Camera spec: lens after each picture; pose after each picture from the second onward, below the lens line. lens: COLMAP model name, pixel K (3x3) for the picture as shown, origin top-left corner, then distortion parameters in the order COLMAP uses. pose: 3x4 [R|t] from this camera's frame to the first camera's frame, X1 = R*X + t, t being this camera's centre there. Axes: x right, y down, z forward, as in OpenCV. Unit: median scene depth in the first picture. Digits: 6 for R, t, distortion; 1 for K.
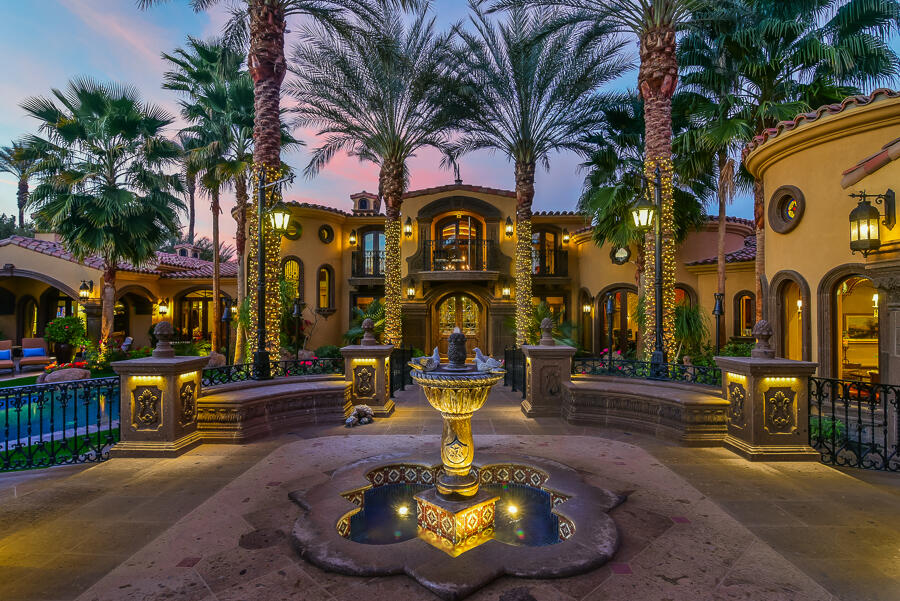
lens RADIAL K [[479.5, 0, 446.9], [0, 479.5, 304.1], [0, 0, 1]] dist [-0.015526, 0.000557]
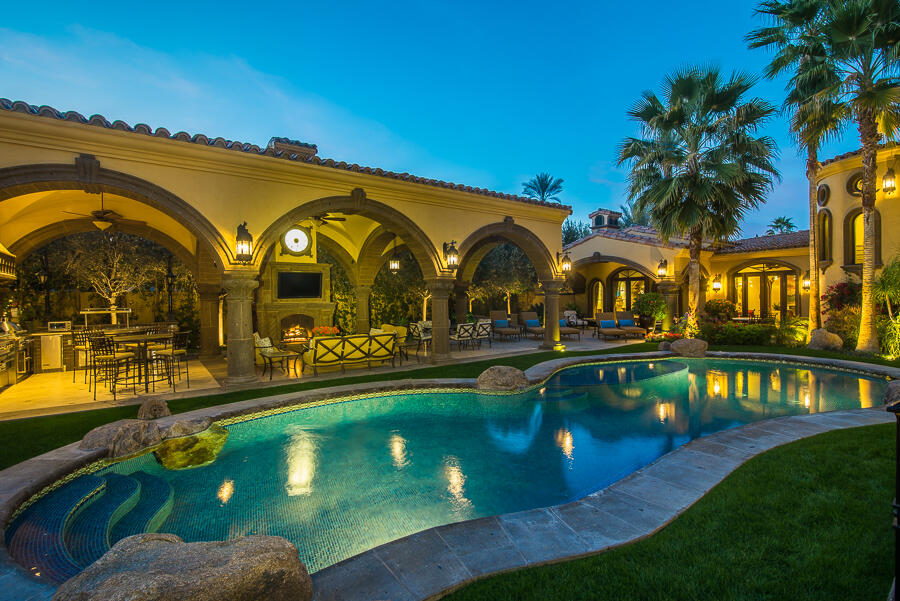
lens RADIAL K [[422.7, 0, 443.3], [0, 422.7, 303.7], [0, 0, 1]] dist [-0.019758, 0.000278]
pose [[0.622146, -0.001178, -0.782900, -0.354872], [0.028908, 0.999352, 0.021468, 0.018864], [0.782367, -0.035988, 0.621777, -0.013598]]
